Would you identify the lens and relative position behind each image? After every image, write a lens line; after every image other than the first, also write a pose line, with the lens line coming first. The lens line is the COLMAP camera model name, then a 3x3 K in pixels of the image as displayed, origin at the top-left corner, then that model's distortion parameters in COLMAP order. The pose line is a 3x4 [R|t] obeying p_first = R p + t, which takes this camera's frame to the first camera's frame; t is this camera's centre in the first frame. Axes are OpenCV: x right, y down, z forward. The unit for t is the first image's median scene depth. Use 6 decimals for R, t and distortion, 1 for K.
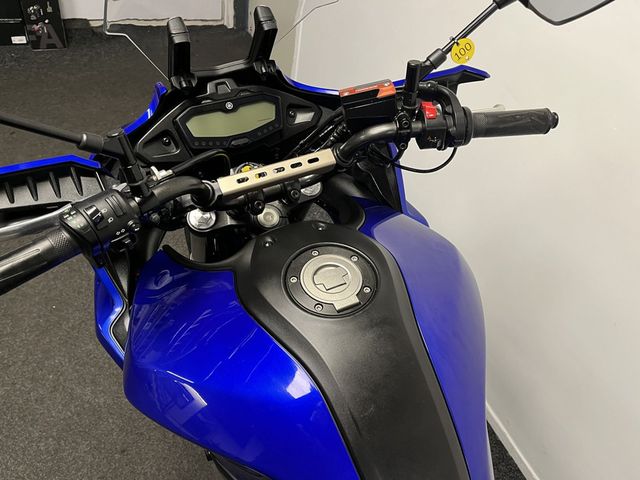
lens RADIAL K [[493.0, 0, 320.0], [0, 493.0, 240.0], [0, 0, 1]] dist [0.000302, 0.000669]
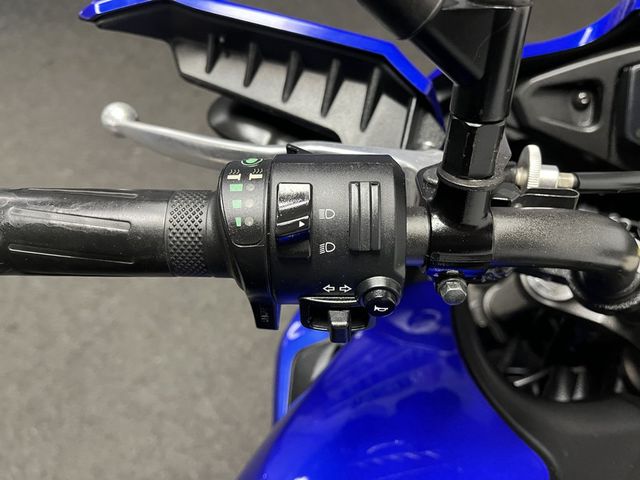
lens RADIAL K [[493.0, 0, 320.0], [0, 493.0, 240.0], [0, 0, 1]] dist [0.000302, 0.000669]
pose [[0.675472, 0.545503, -0.496149, -0.225002], [-0.492507, 0.834517, 0.247018, -0.101369], [0.548794, 0.077503, 0.832357, 0.605279]]
